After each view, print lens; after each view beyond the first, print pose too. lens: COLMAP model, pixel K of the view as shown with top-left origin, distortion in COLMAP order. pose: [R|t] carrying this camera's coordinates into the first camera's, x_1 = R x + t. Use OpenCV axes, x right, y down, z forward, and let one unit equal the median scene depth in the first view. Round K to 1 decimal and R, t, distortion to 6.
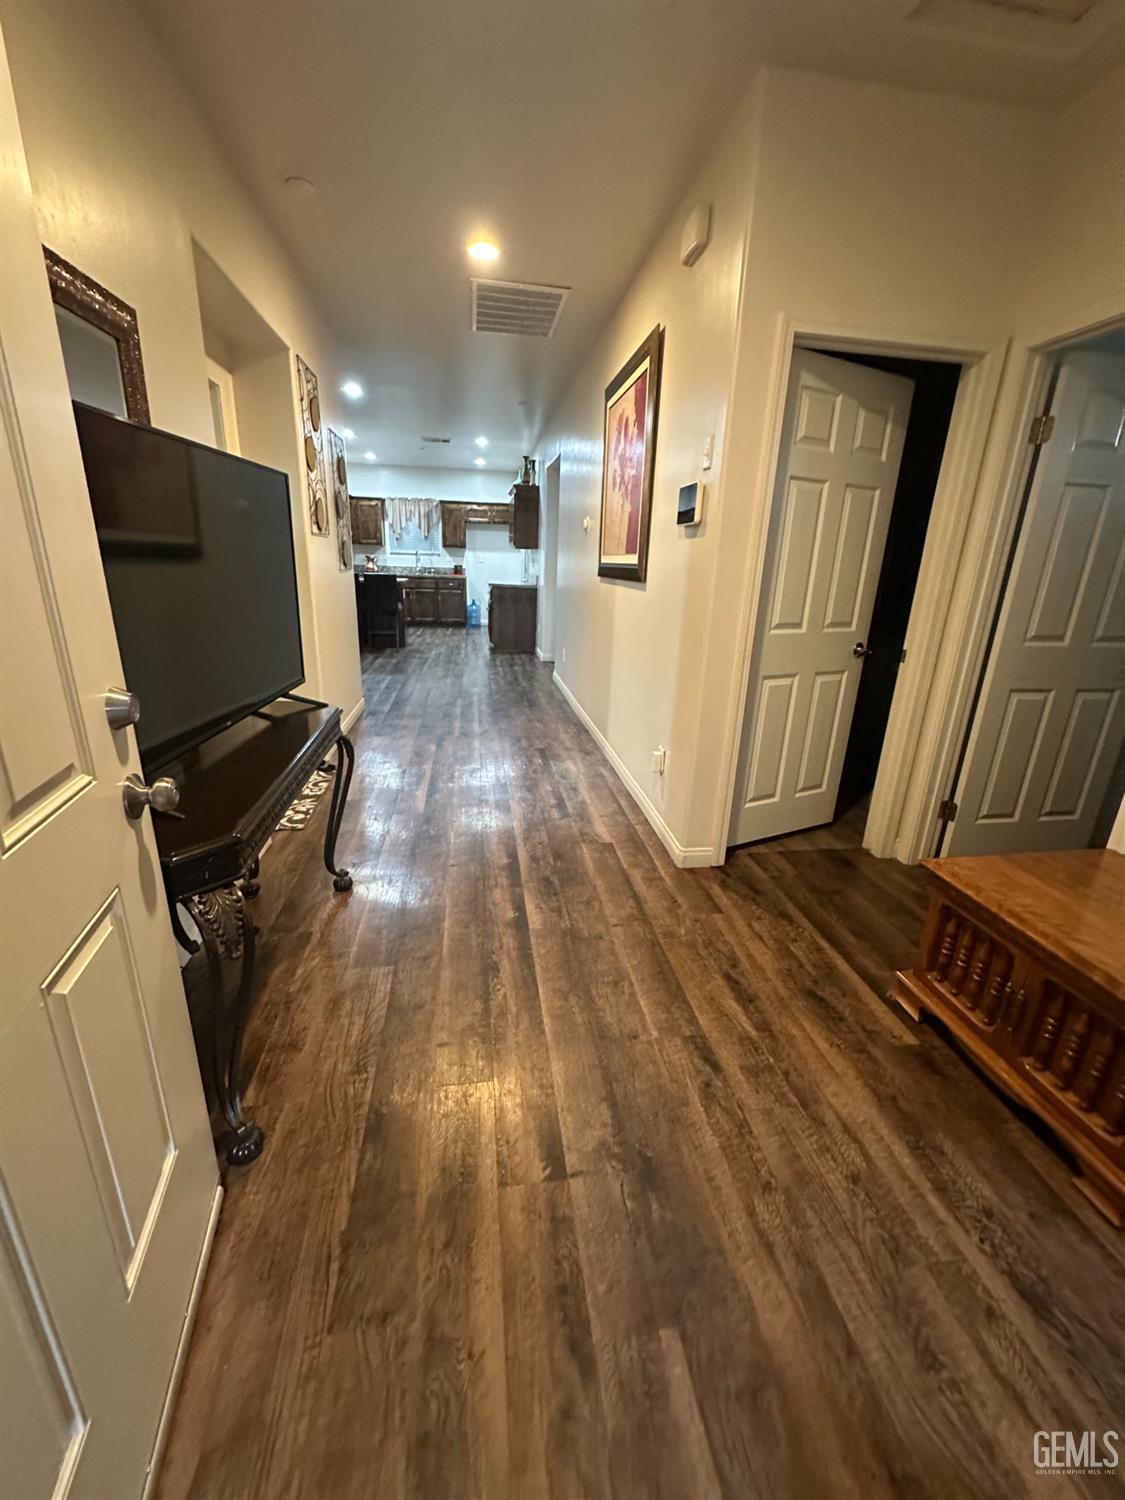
lens RADIAL K [[598.1, 0, 559.0], [0, 598.1, 743.6], [0, 0, 1]] dist [-0.007093, 0.000847]
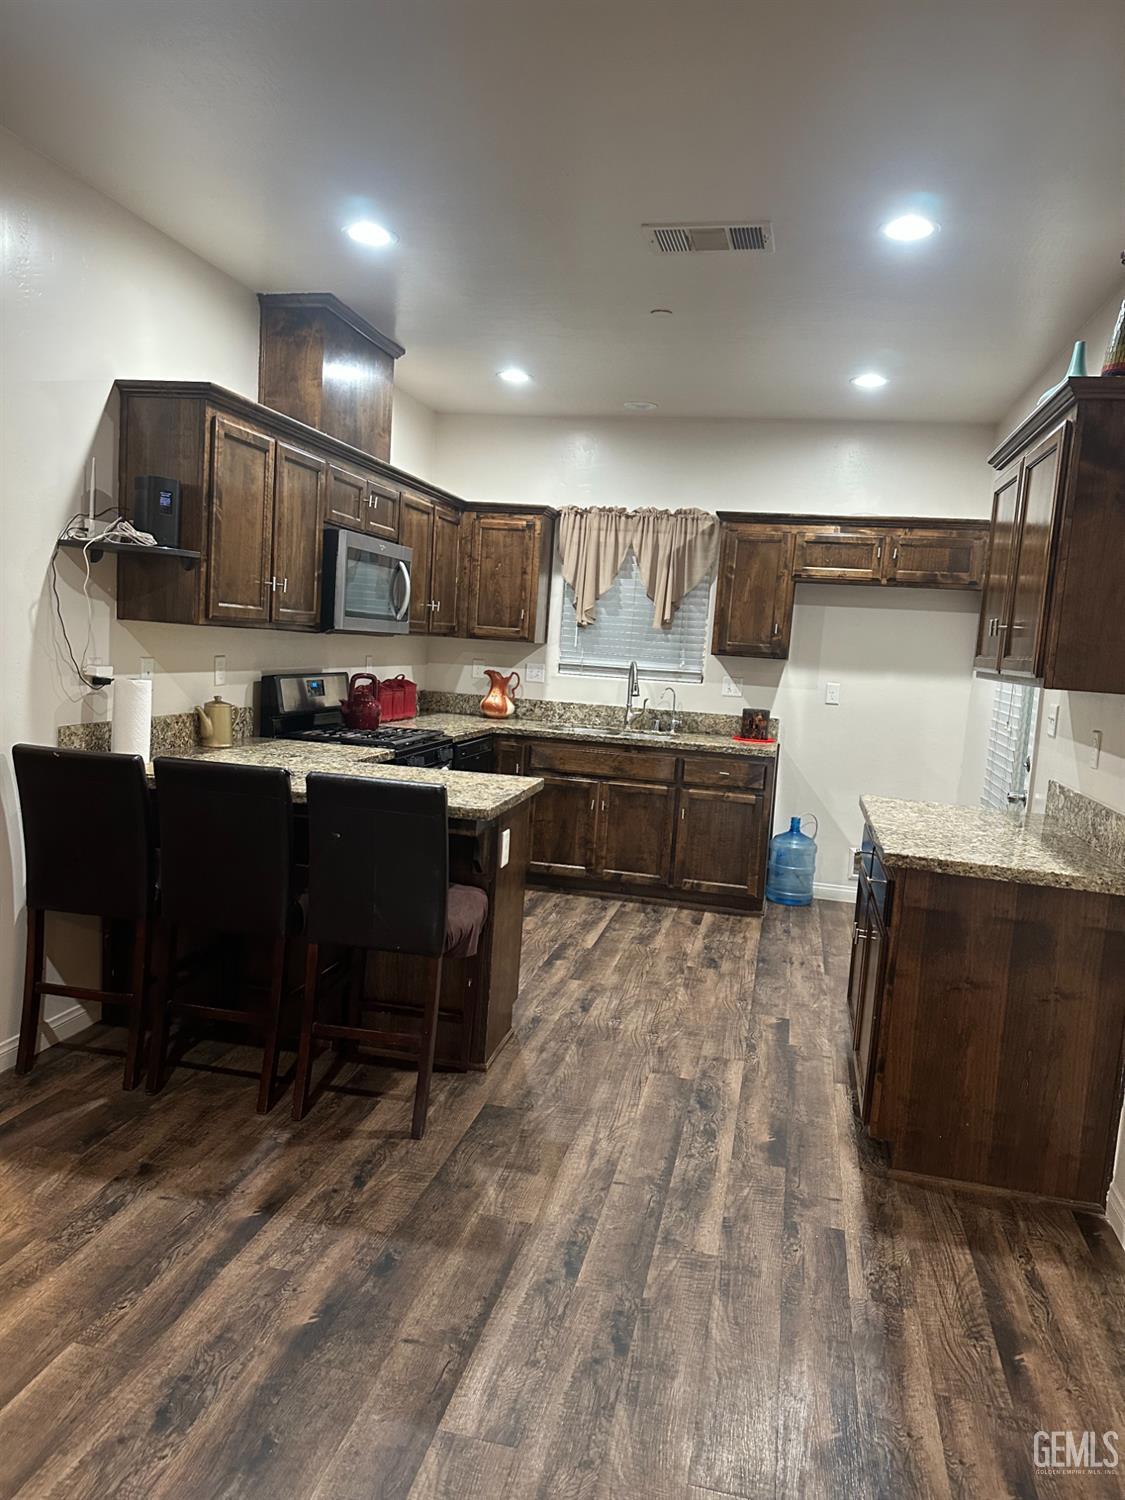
lens RADIAL K [[1038.8, 0, 552.3], [0, 1038.8, 752.4], [0, 0, 1]] dist [0.064055, -0.014462]
pose [[0.932538, 0.069466, -0.354327, -0.075071], [-0.140156, 0.974014, -0.177914, -0.168447], [0.332760, 0.215573, 0.918041, 0.477066]]
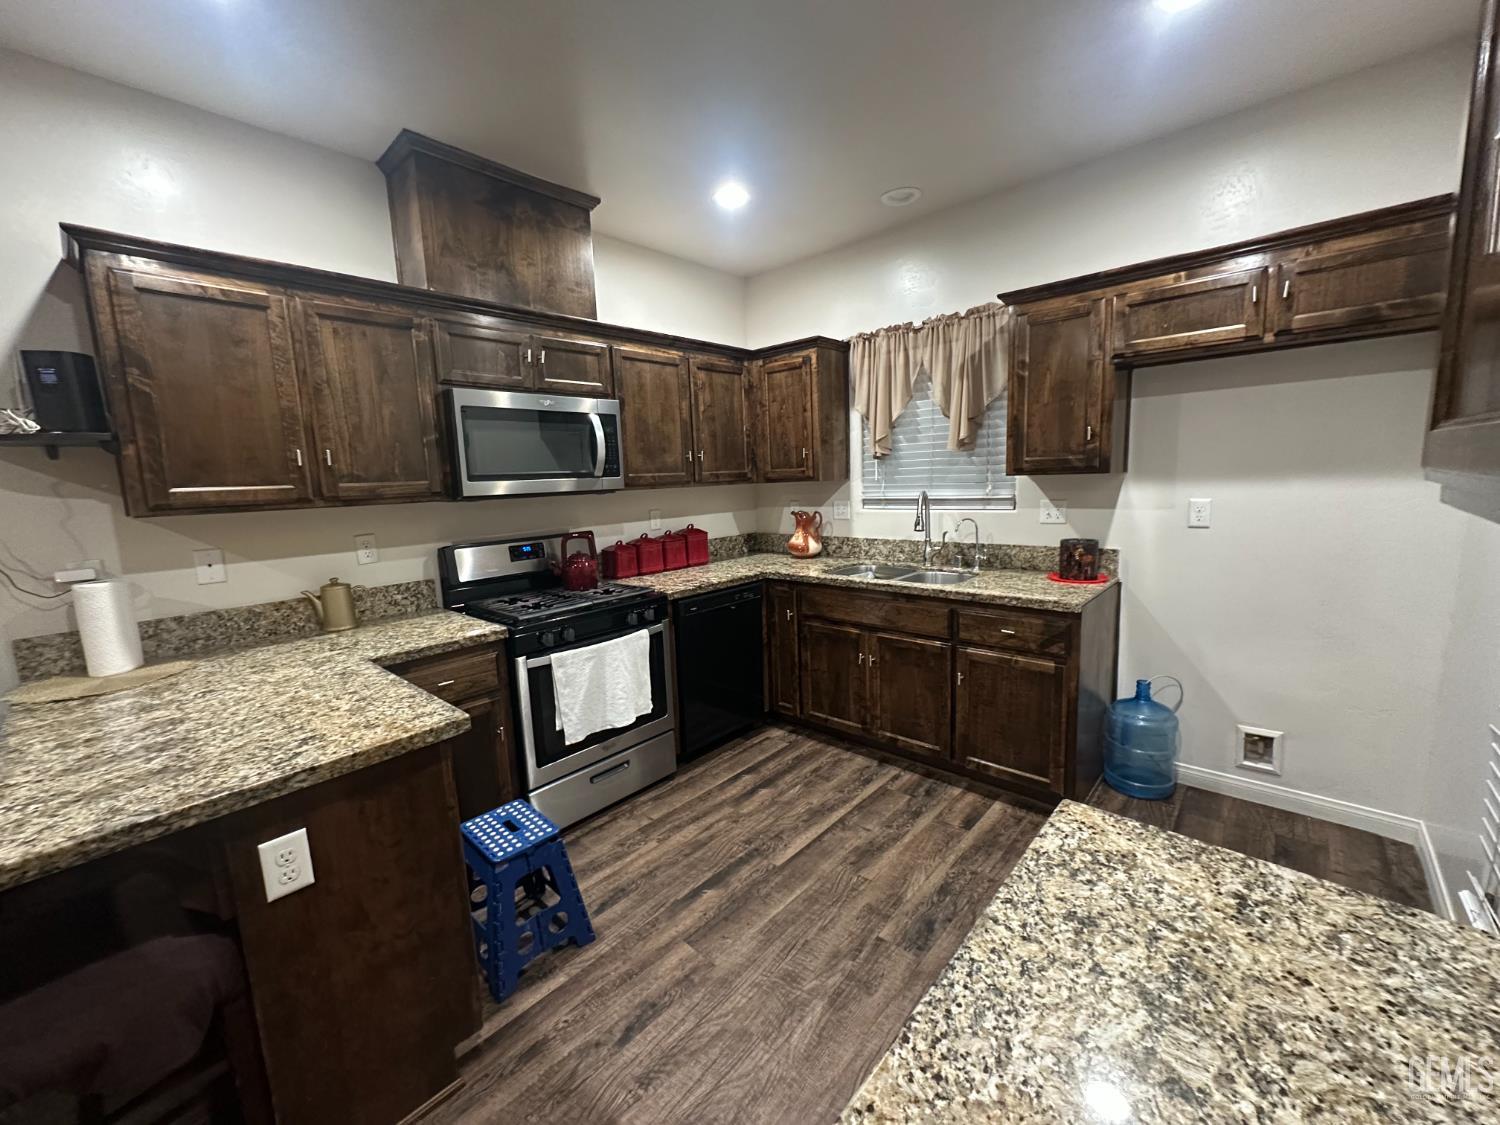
lens RADIAL K [[598.1, 0, 751.5], [0, 598.1, 558.8], [0, 0, 1]] dist [-0.007093, 0.000847]
pose [[0.634108, 0.051366, -0.771536, -0.066147], [-0.169058, 0.982861, -0.073510, -0.256651], [0.754537, 0.177047, 0.631924, 0.762492]]
